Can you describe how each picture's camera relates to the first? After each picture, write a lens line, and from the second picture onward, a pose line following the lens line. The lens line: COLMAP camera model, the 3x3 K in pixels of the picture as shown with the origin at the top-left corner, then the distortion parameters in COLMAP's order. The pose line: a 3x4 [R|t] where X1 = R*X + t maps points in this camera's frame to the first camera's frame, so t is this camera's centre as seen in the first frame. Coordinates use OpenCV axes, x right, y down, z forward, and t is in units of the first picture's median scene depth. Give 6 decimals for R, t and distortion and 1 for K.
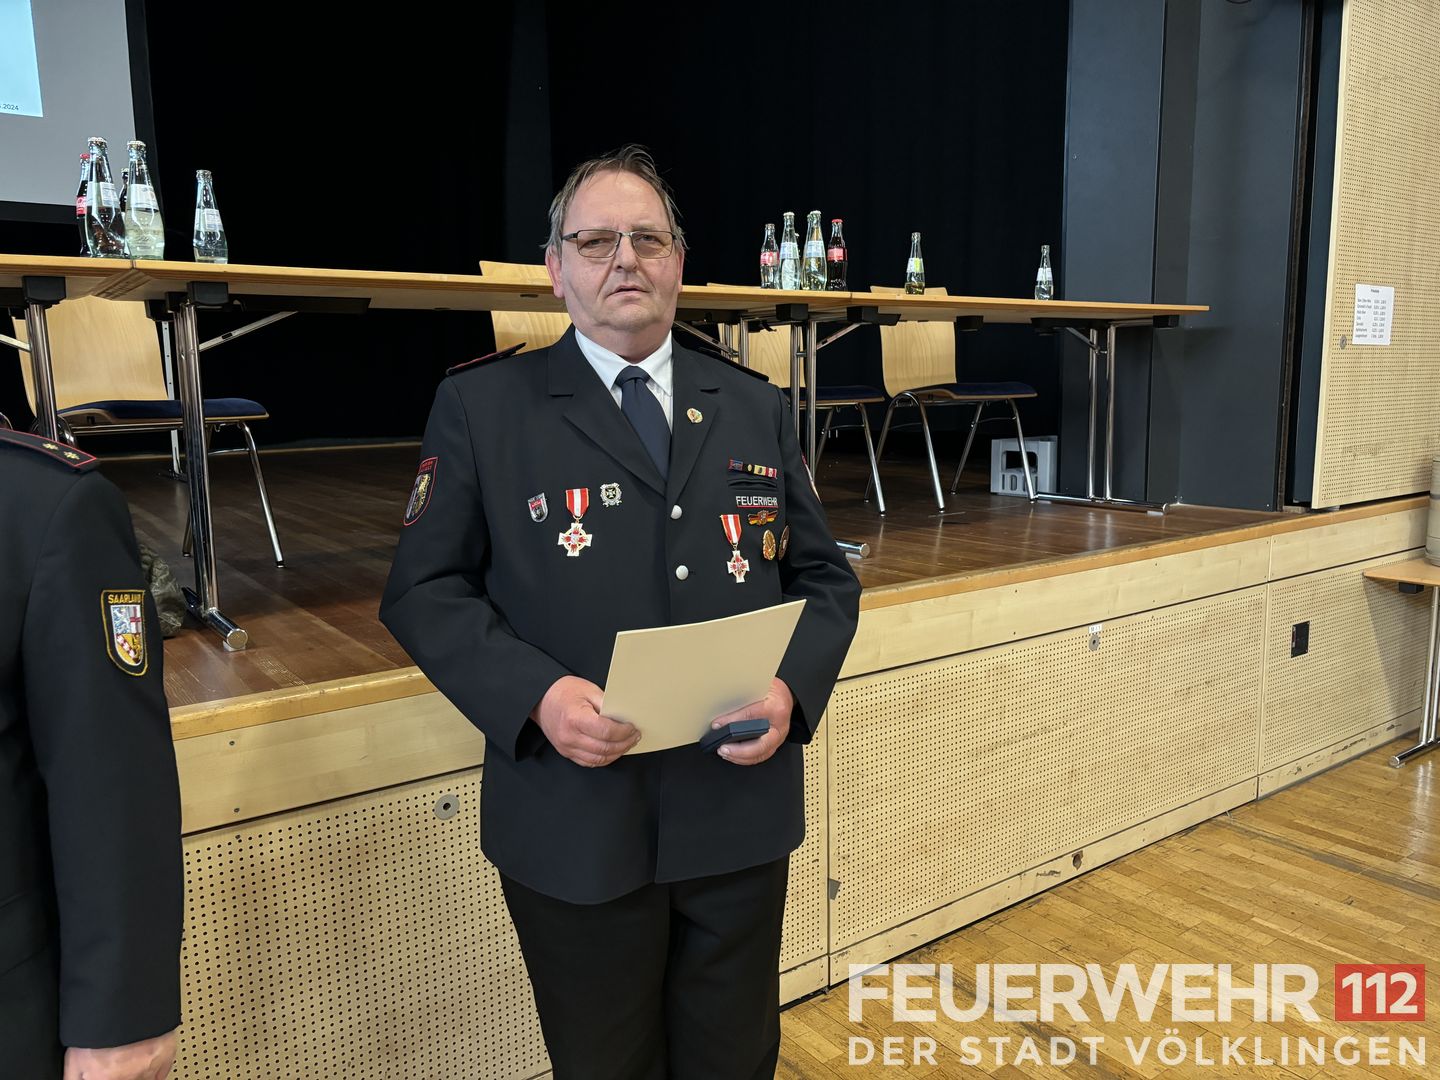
lens RADIAL K [[1084.0, 0, 728.8], [0, 1084.0, 535.2], [0, 0, 1]] dist [0.039570, -0.040440]
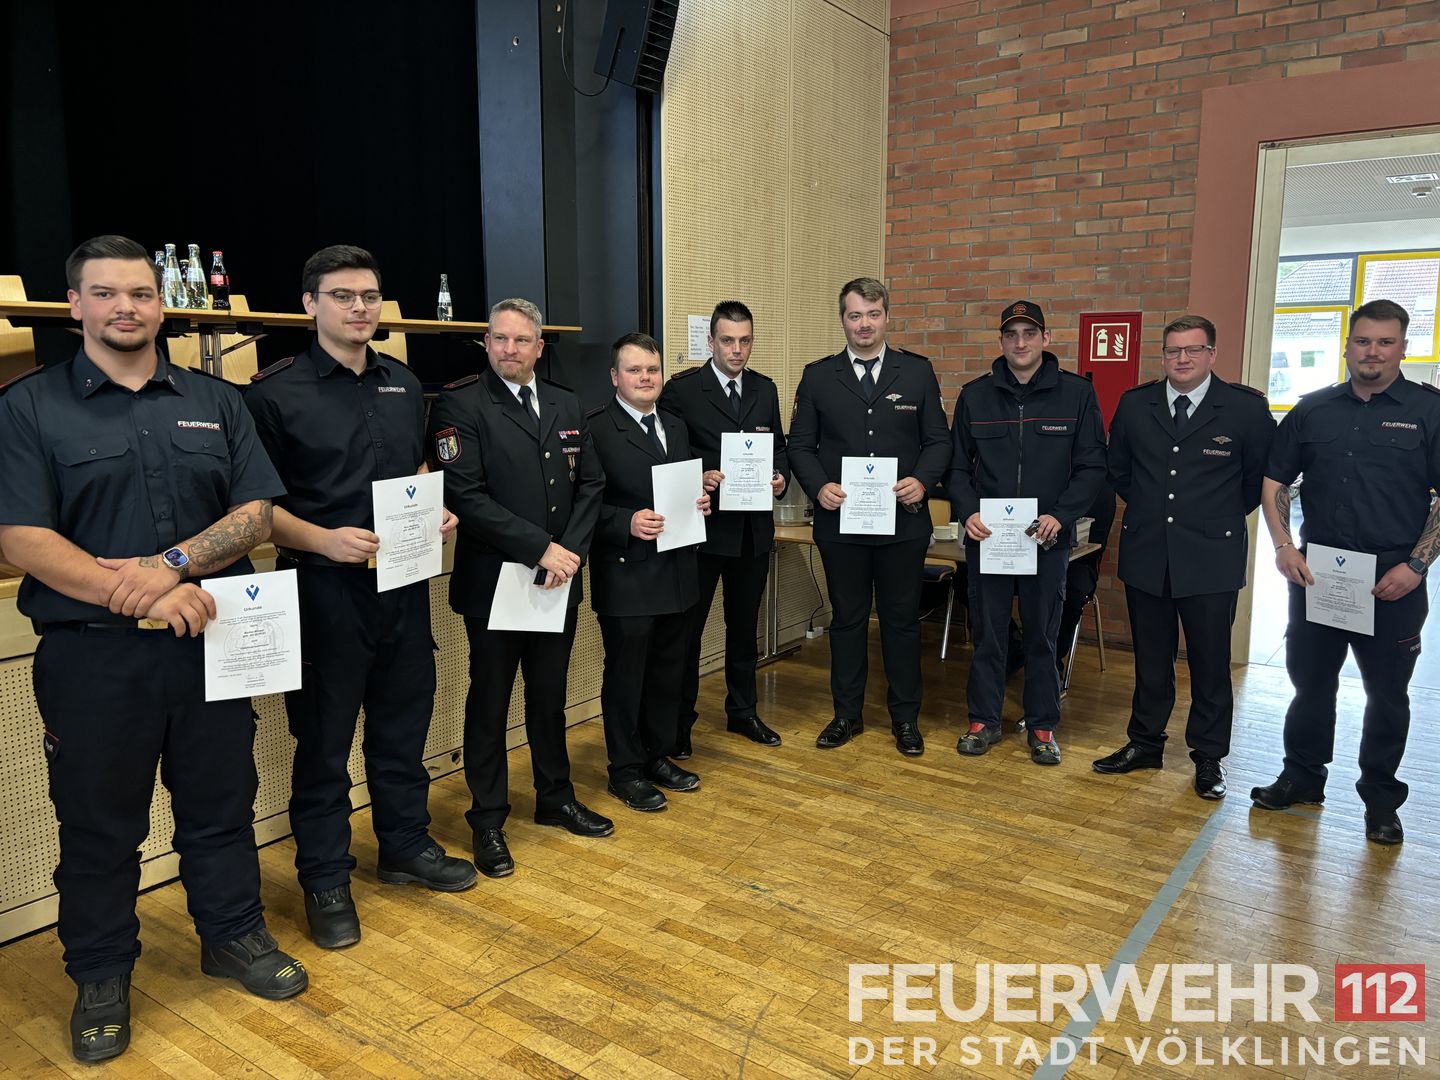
lens RADIAL K [[1084.0, 0, 719.2], [0, 1084.0, 522.1], [0, 0, 1]] dist [0.039570, -0.040440]
pose [[0.948434, -0.029157, 0.315630, 0.186810], [0.031086, 0.999516, -0.001081, 0.027911], [-0.315446, 0.010837, 0.948882, -0.273649]]
